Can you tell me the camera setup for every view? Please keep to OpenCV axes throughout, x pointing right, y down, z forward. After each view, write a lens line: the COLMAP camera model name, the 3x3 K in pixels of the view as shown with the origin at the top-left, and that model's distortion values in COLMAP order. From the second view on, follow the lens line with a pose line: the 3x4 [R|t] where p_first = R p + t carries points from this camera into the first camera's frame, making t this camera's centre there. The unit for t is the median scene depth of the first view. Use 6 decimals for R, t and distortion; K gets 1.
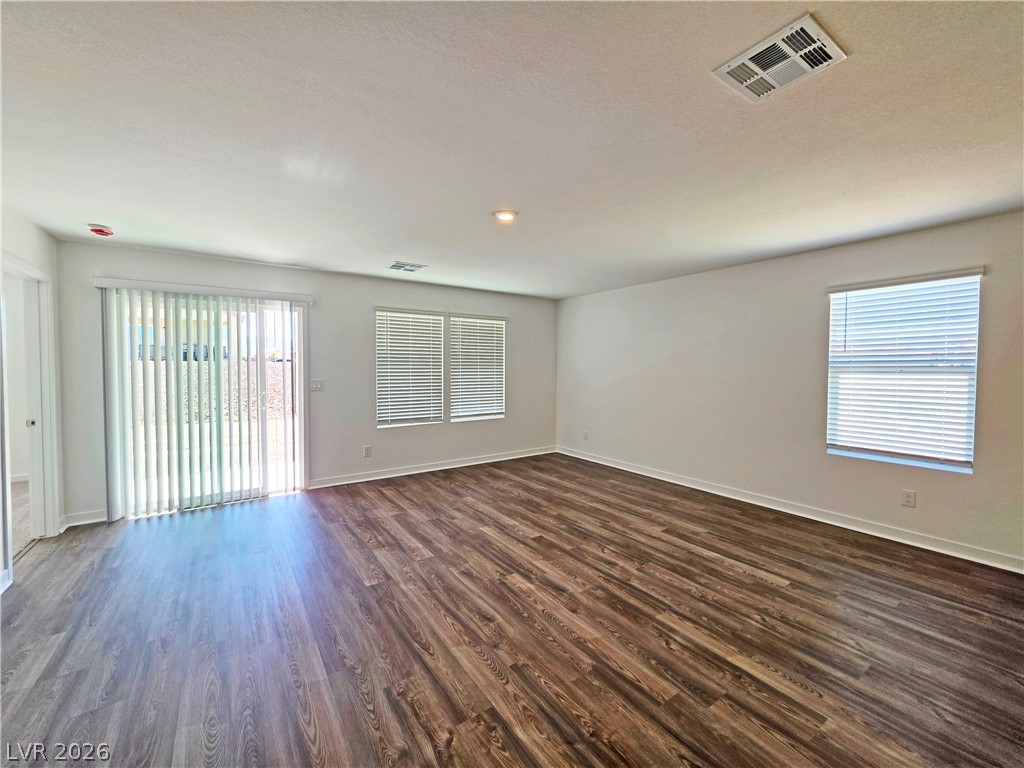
lens RADIAL K [[414.8, 0, 513.9], [0, 414.8, 385.3], [0, 0, 1]] dist [0.001695, 0.000448]
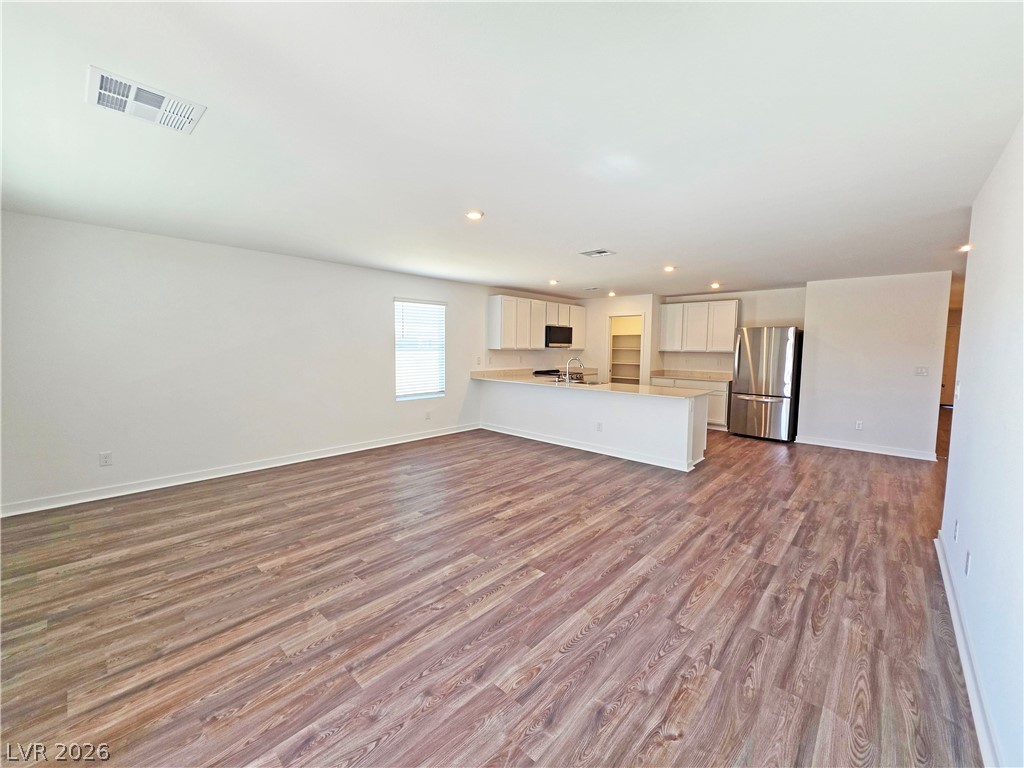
lens RADIAL K [[414.8, 0, 514.9], [0, 414.8, 381.6], [0, 0, 1]] dist [0.001695, 0.000448]
pose [[-0.225476, -0.087771, 0.970287, -1.016309], [0.031152, 0.994775, 0.097225, -0.060487], [-0.973751, 0.052148, -0.221563, 1.017494]]
